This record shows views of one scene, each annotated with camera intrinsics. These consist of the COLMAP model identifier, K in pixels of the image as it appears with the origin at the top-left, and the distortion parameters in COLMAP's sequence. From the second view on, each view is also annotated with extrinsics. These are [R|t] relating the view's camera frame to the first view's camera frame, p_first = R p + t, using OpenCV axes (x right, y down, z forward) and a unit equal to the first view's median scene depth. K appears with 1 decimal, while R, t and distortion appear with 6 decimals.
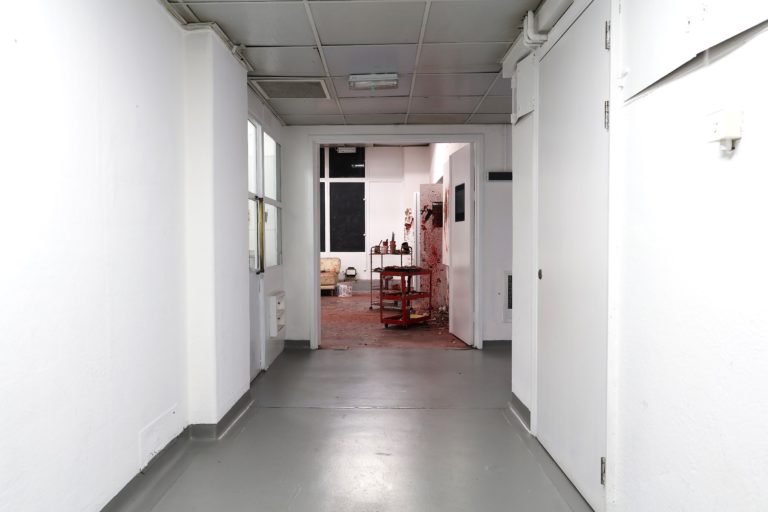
lens RADIAL K [[553.8, 0, 380.4], [0, 553.8, 254.5], [0, 0, 1]] dist [0.003503, 0.003549]
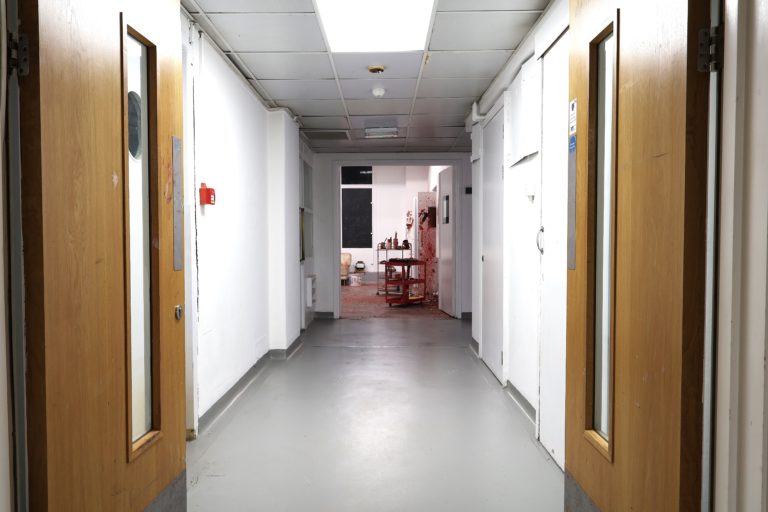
lens RADIAL K [[683.1, 0, 384.6], [0, 683.1, 260.3], [0, 0, 1]] dist [0.020098, 0.000631]
pose [[1.000000, 0.000488, 0.000161, -0.002613], [-0.000489, 0.999980, 0.006231, 0.015238], [-0.000158, -0.006231, 0.999981, -0.547076]]
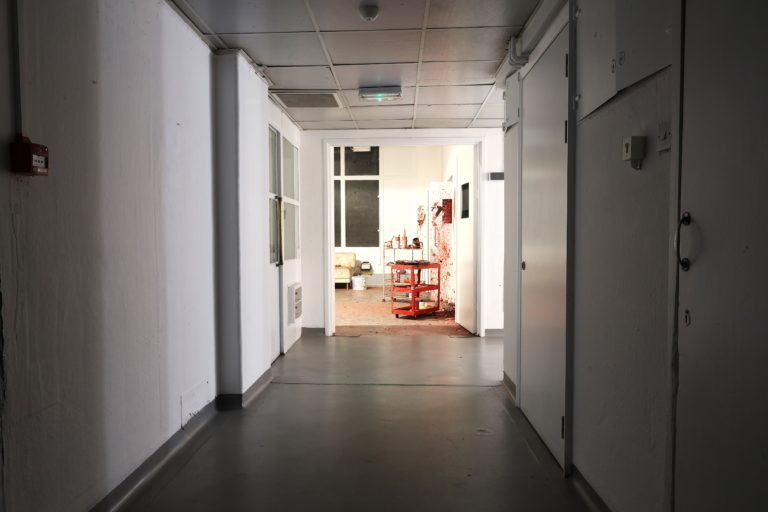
lens RADIAL K [[581.7, 0, 387.9], [0, 581.7, 253.4], [0, 0, 1]] dist [0.012695, 0.001839]
pose [[0.999650, 0.000817, -0.026429, 0.021459], [-0.000690, 0.999988, 0.004834, 0.002757], [0.026432, -0.004814, 0.999639, -0.112081]]
